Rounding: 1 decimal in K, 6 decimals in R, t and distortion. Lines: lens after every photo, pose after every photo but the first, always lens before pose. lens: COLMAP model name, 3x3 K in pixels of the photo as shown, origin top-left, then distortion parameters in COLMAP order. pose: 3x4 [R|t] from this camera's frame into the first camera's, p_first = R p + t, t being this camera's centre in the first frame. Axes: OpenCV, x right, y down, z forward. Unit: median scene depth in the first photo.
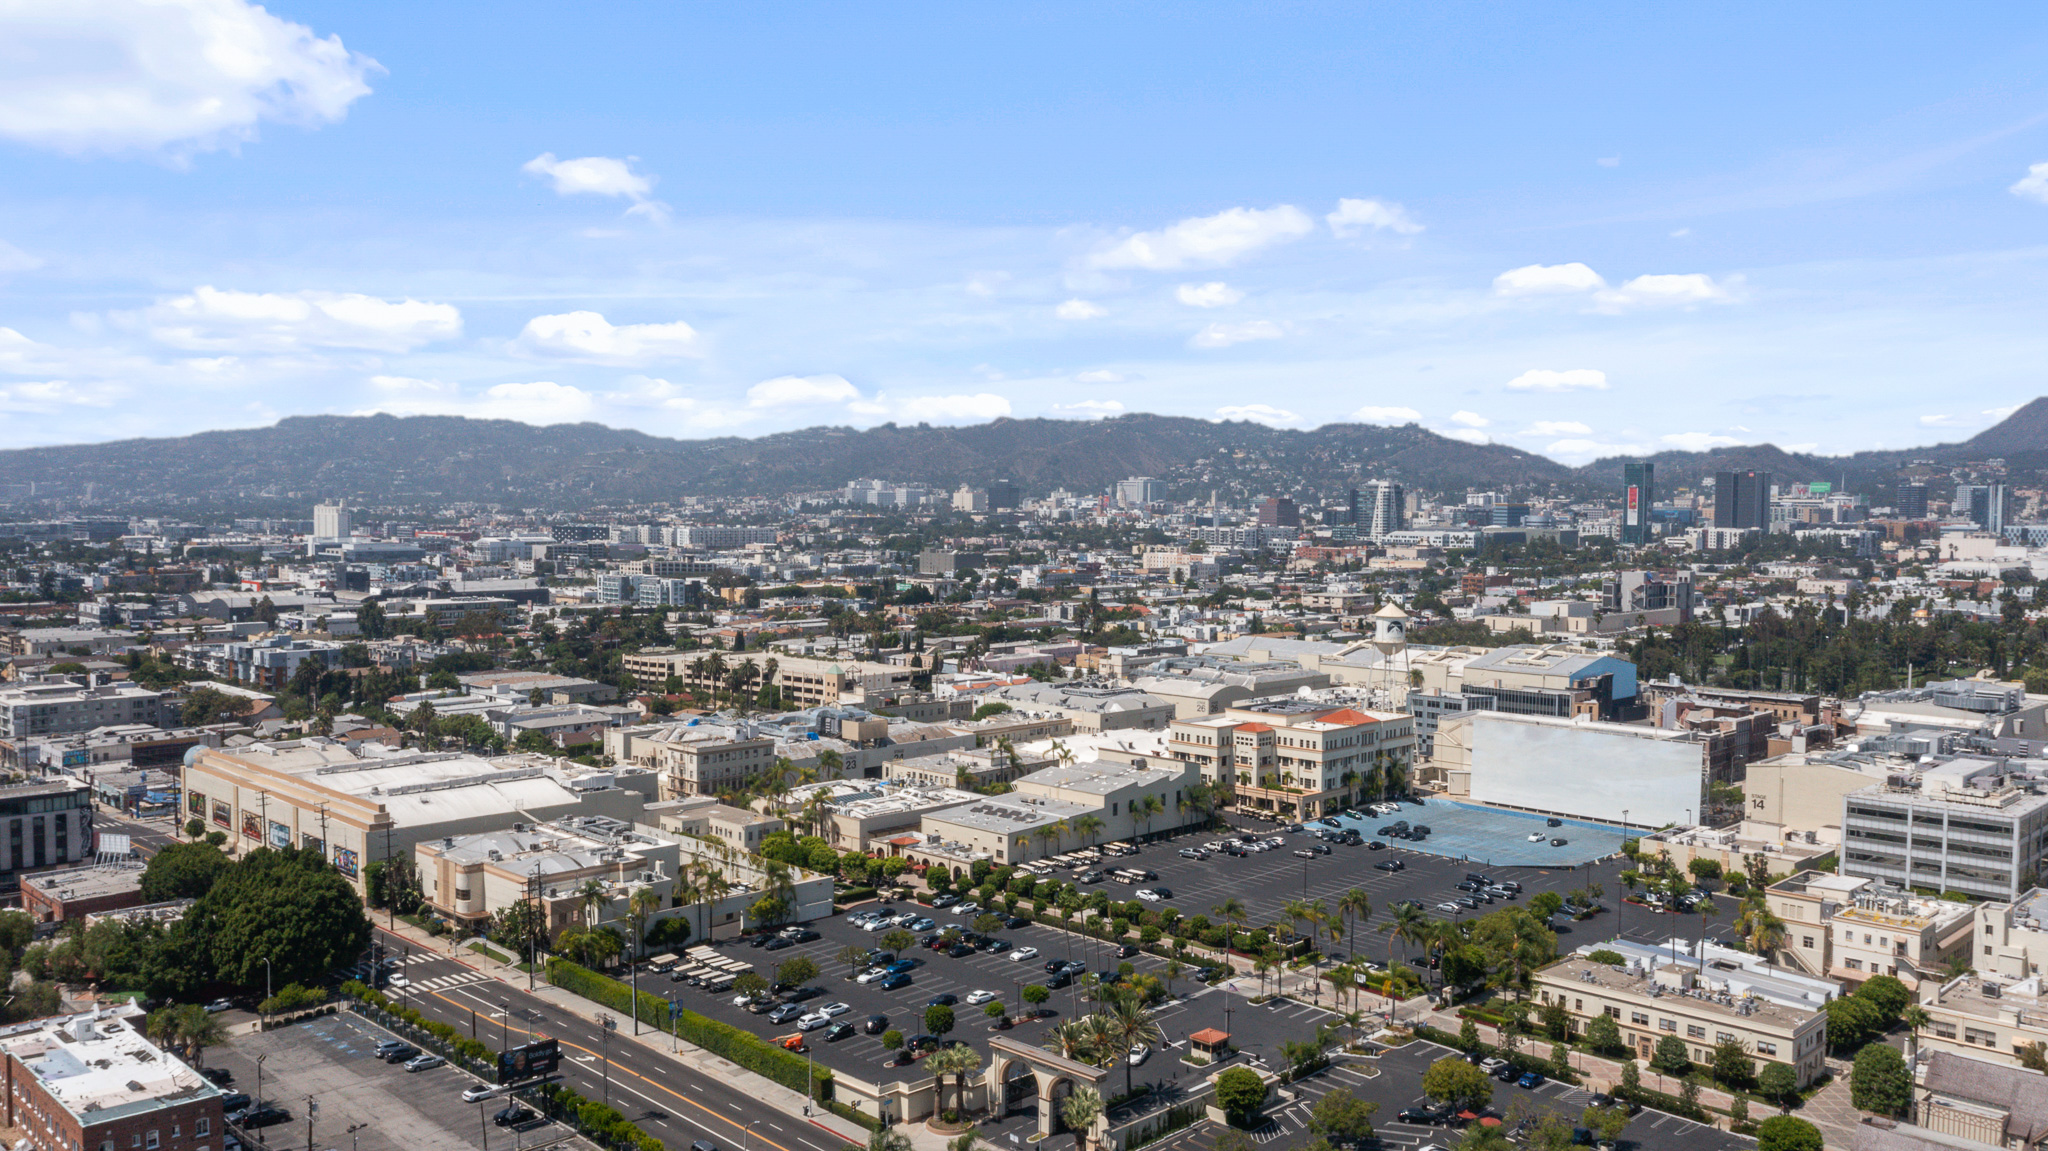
lens RADIAL K [[1625.0, 0, 1026.4], [0, 1625.0, 578.8], [0, 0, 1]] dist [-0.022923, -0.000319]
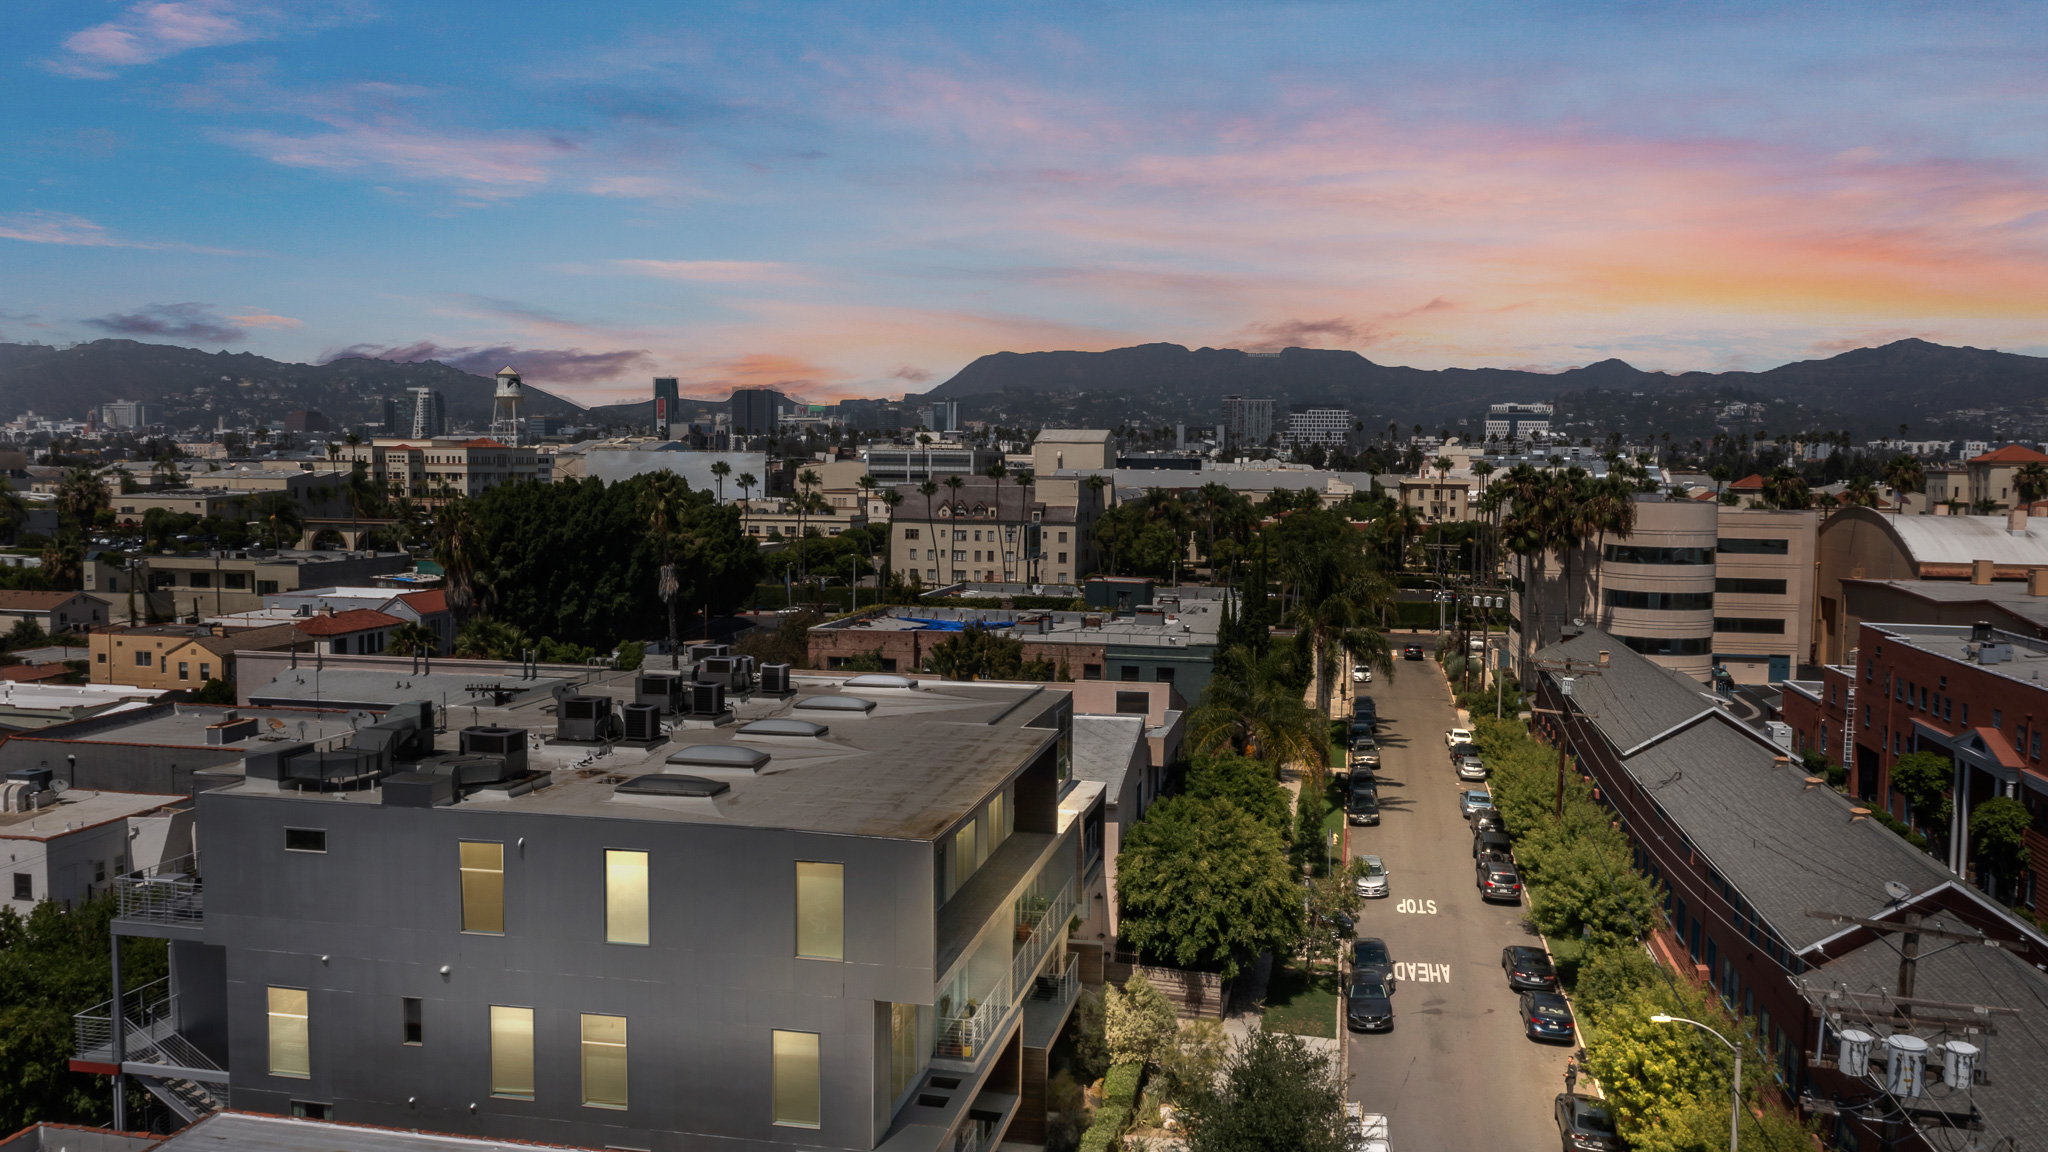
lens RADIAL K [[1625.0, 0, 1023.9], [0, 1625.0, 578.6], [0, 0, 1]] dist [-0.022923, -0.000319]
pose [[0.833223, -0.037634, 0.551656, -0.128845], [0.022689, 0.999168, 0.033894, 0.151563], [-0.552472, -0.015725, 0.833383, -0.203112]]
